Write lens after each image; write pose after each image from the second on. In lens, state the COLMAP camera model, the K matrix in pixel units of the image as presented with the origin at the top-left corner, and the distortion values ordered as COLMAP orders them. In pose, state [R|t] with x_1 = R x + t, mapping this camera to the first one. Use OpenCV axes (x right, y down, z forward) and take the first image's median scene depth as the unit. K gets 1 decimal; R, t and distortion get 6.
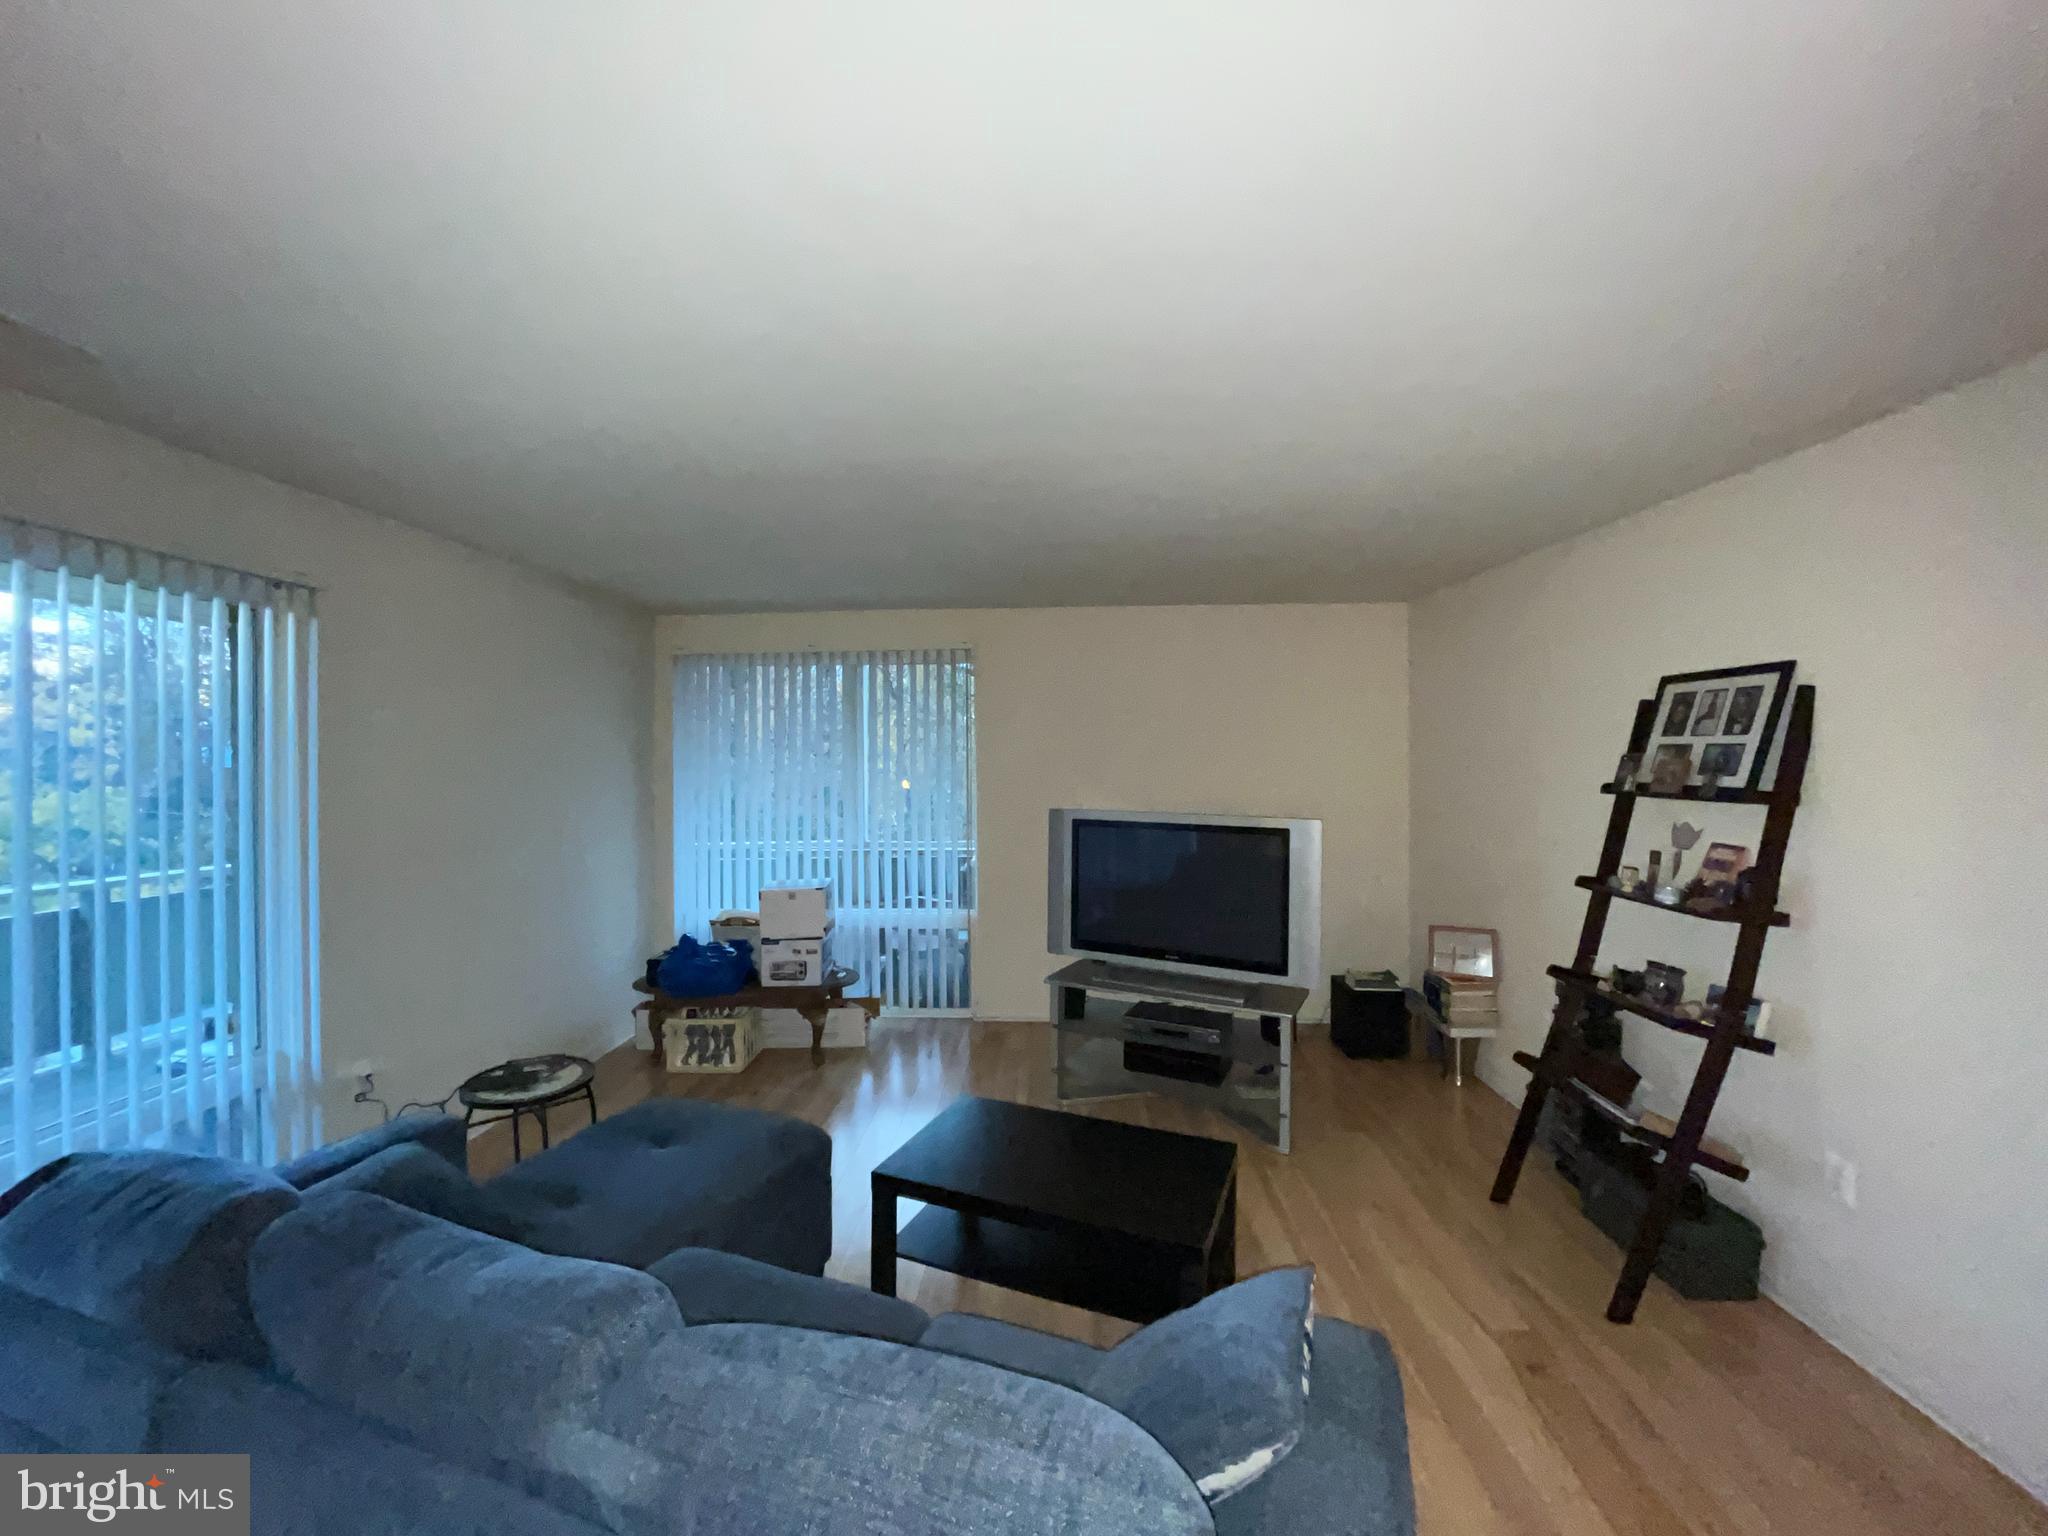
lens RADIAL K [[824.0, 0, 1033.6], [0, 824.0, 765.9], [0, 0, 1]] dist [0.000451, 0.000084]
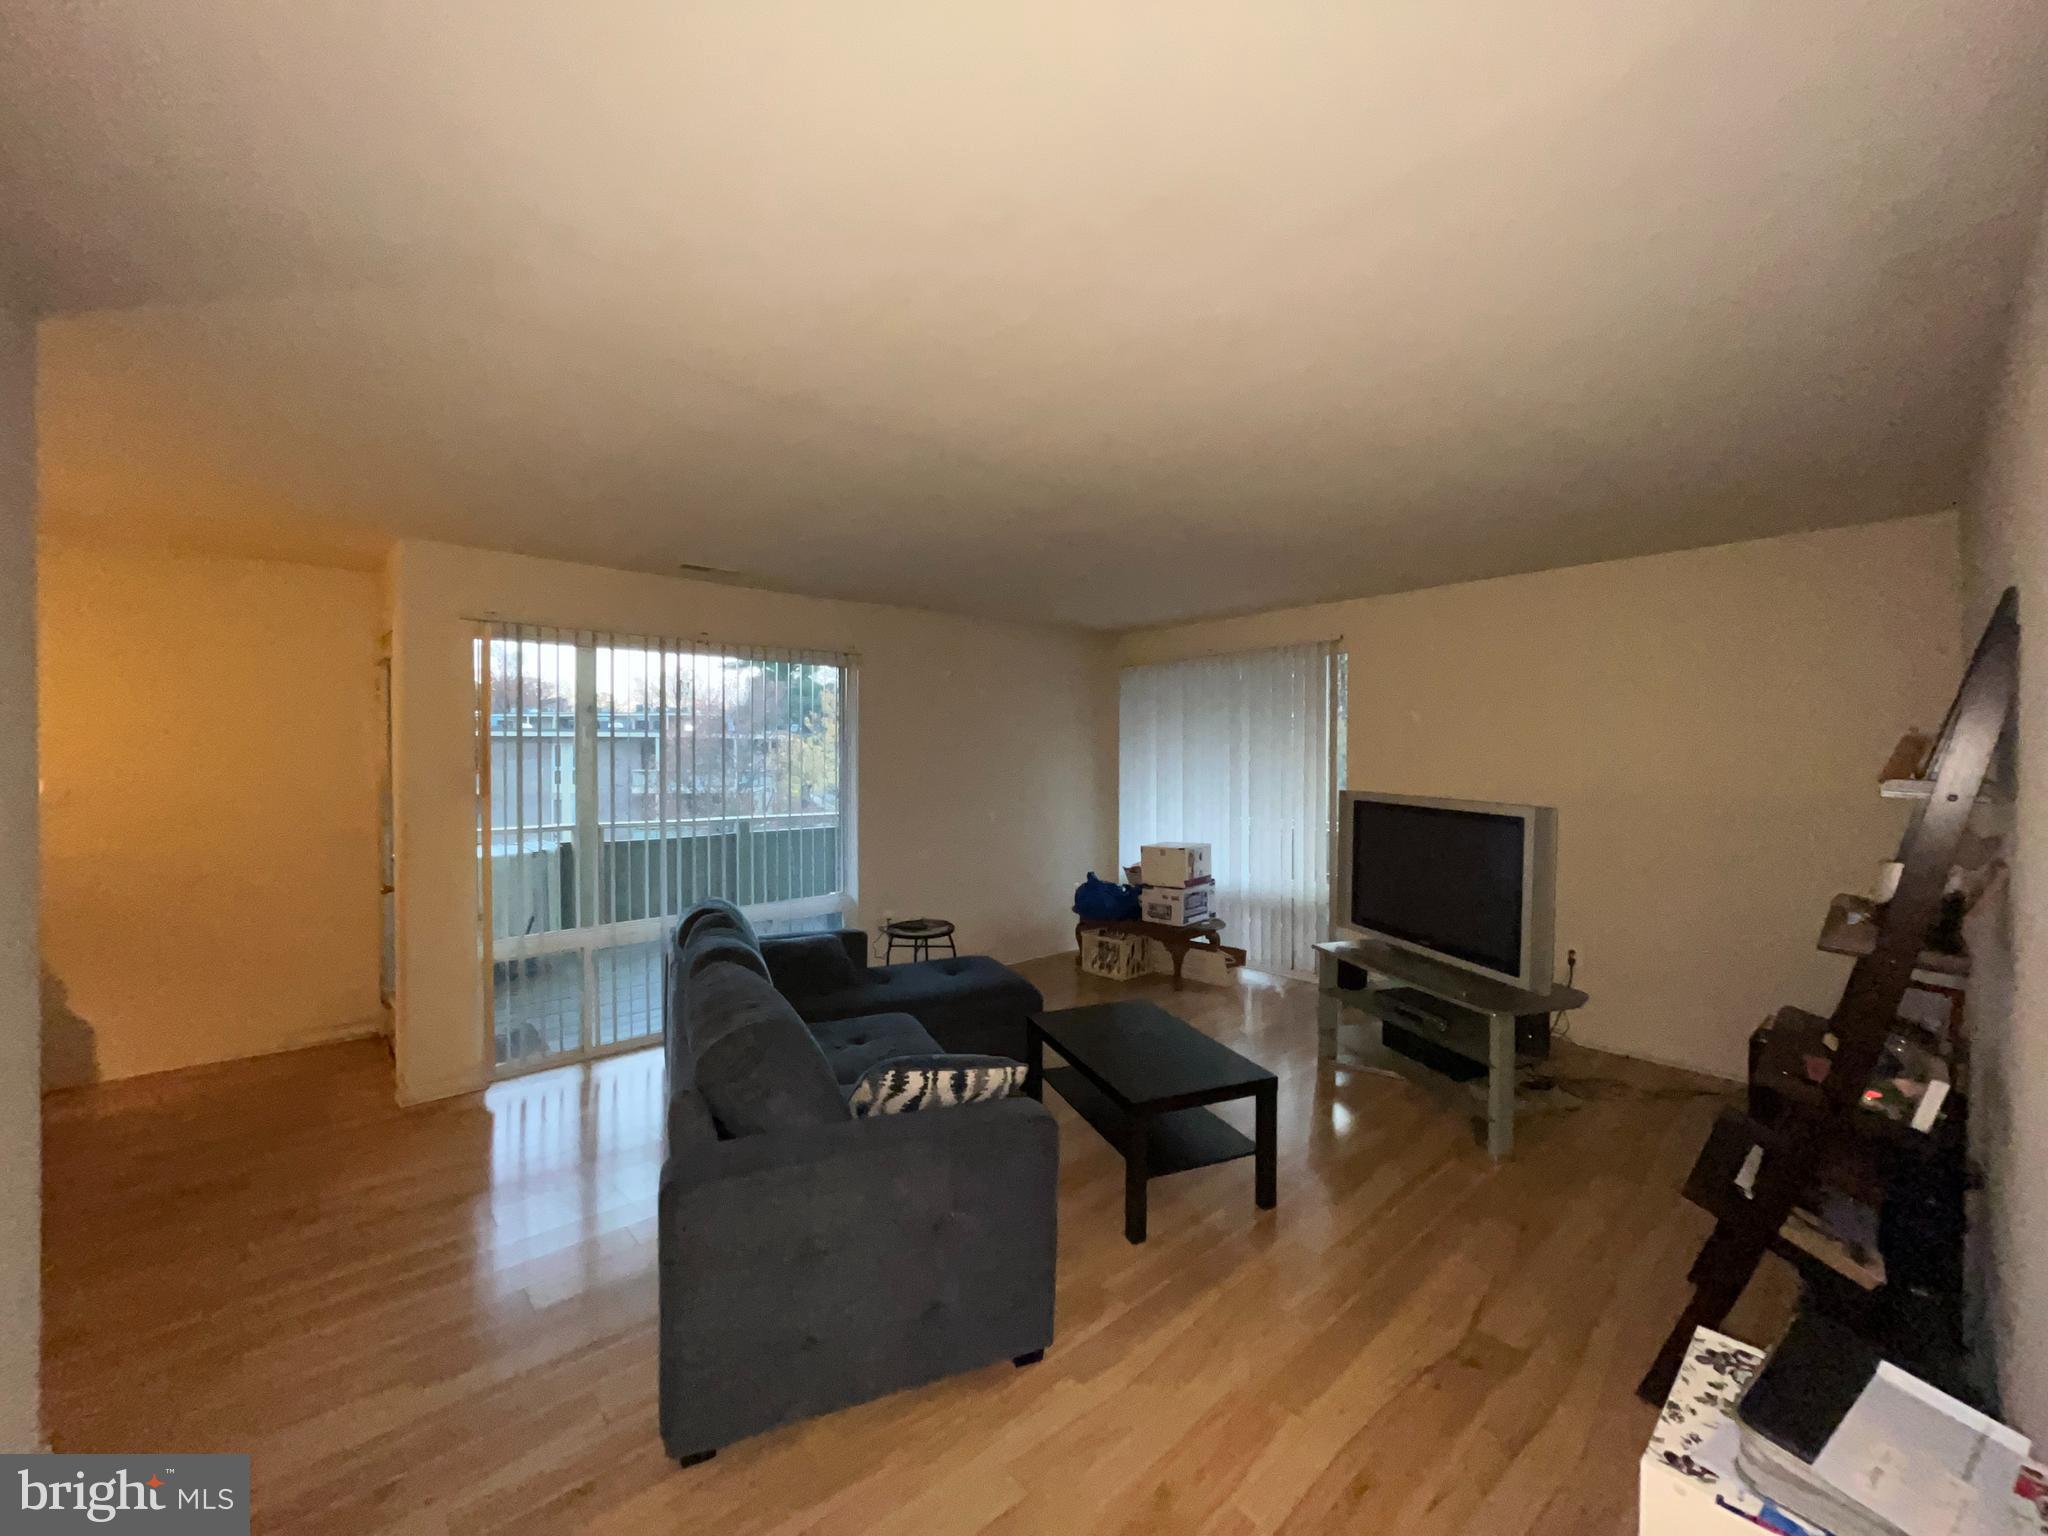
lens RADIAL K [[820.1, 0, 1029.4], [0, 820.1, 764.1], [0, 0, 1]] dist [-0.004133, -0.000956]
pose [[0.694803, 0.014094, -0.719062, 0.677259], [-0.006842, 0.999892, 0.012987, 0.010814], [0.719168, -0.004104, 0.694825, -0.027431]]
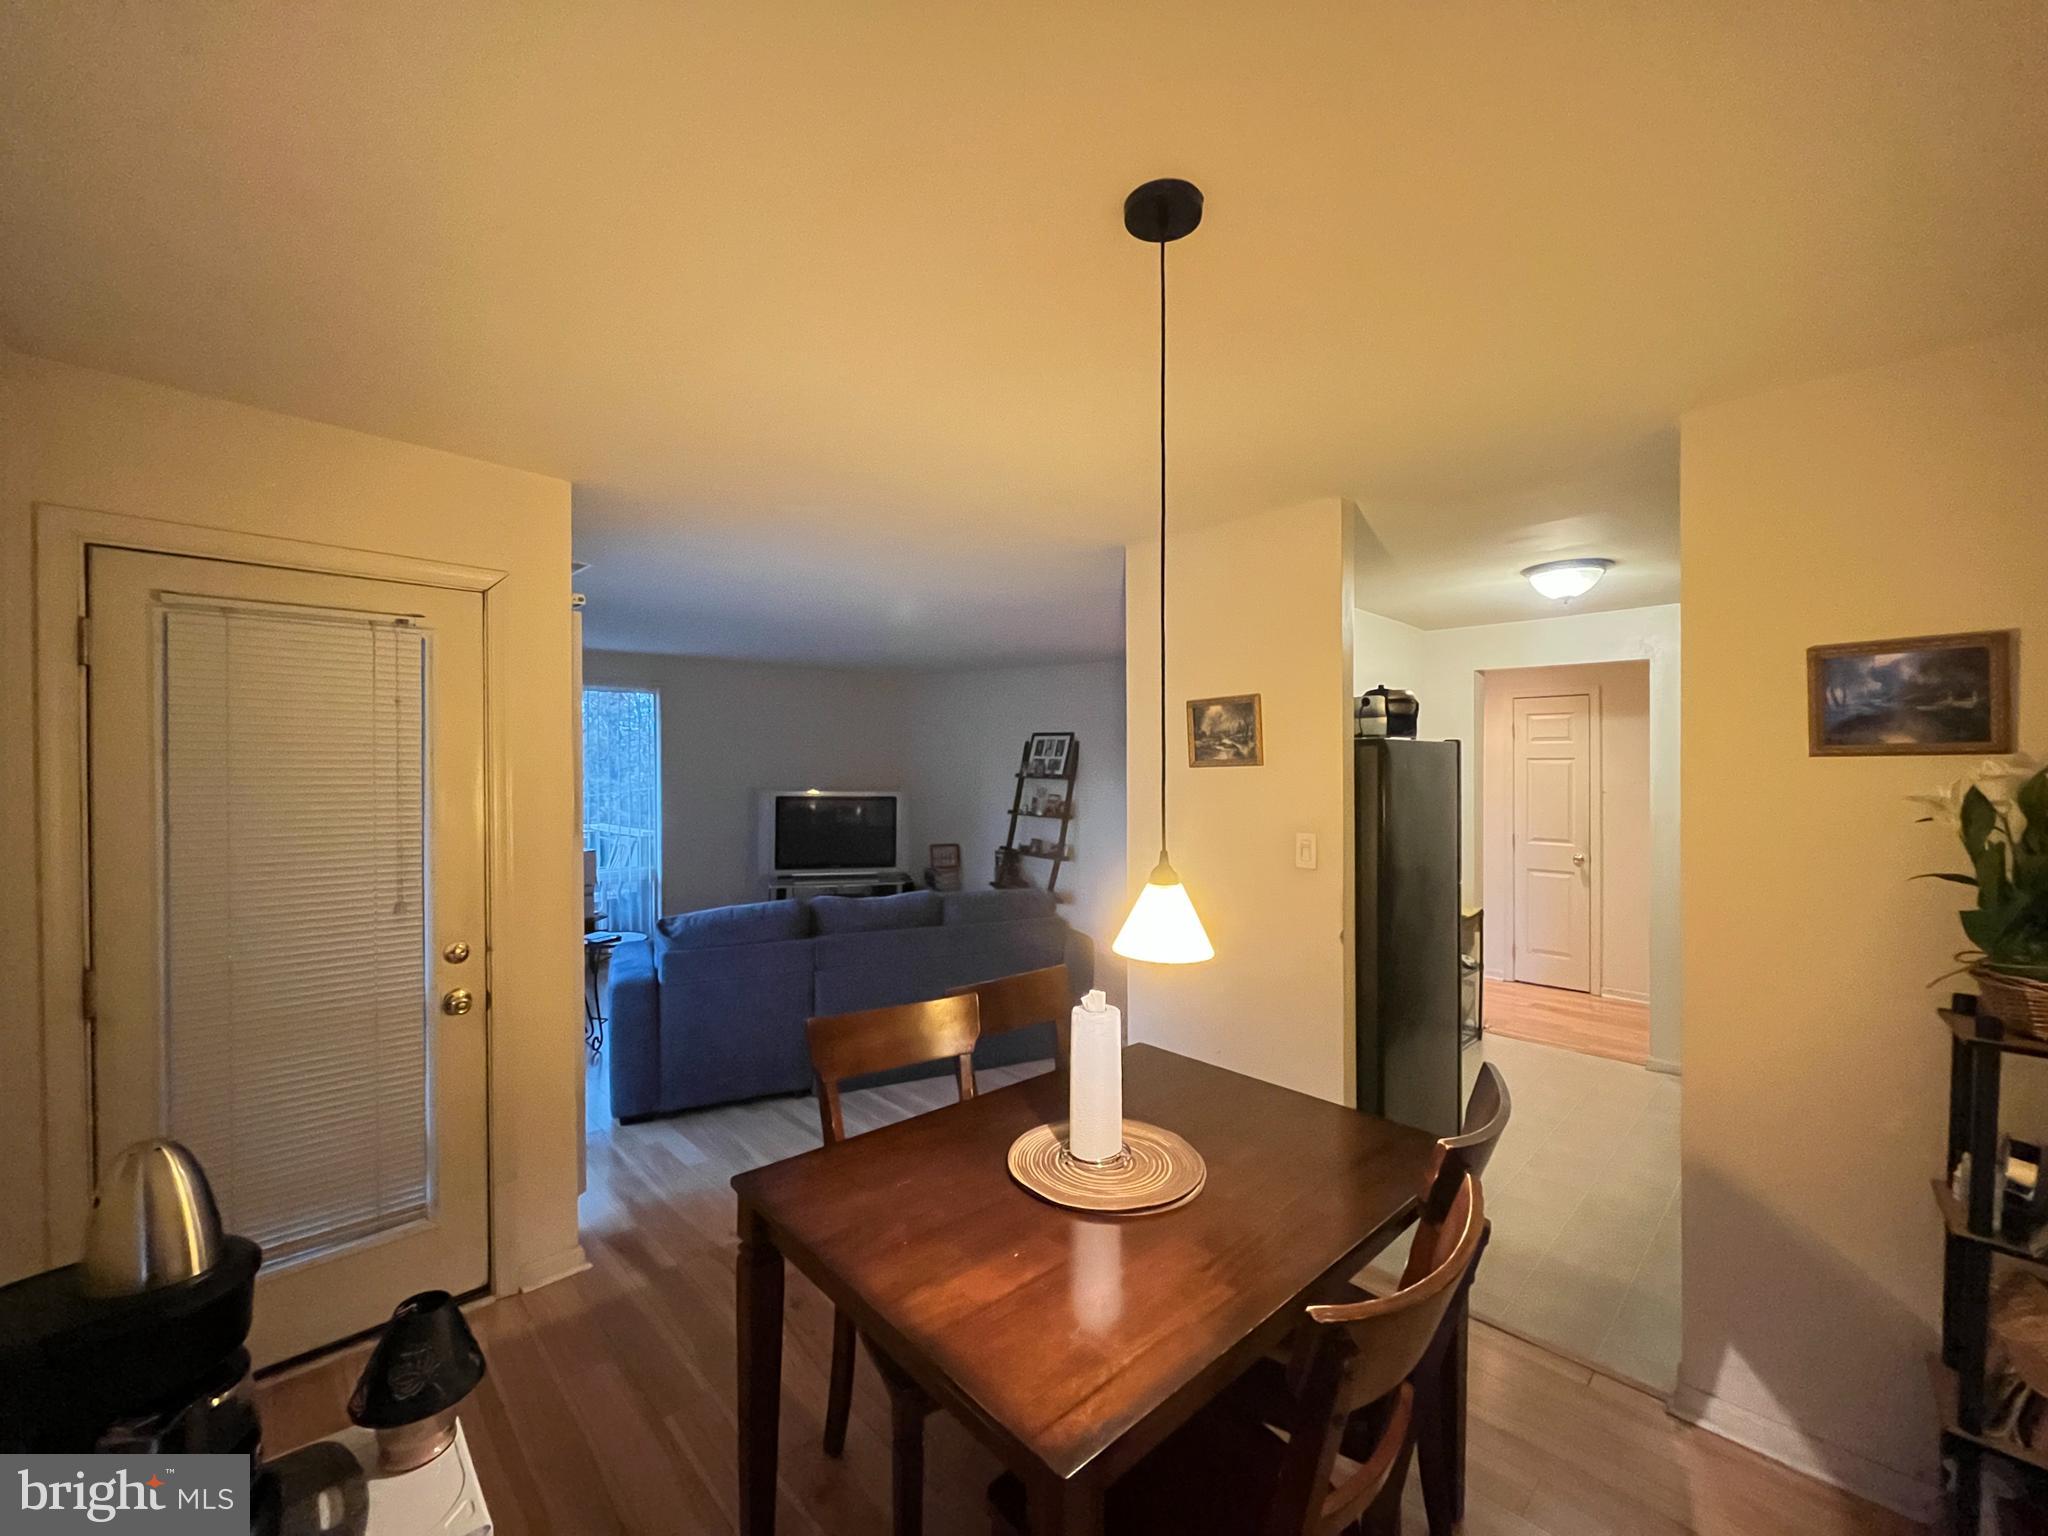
lens RADIAL K [[820.1, 0, 1029.4], [0, 820.1, 764.1], [0, 0, 1]] dist [-0.004133, -0.000956]
pose [[0.698529, 0.002619, 0.715577, -1.104760], [-0.003034, 0.999995, -0.000699, -0.006210], [-0.715576, -0.001683, 0.698533, -0.813941]]
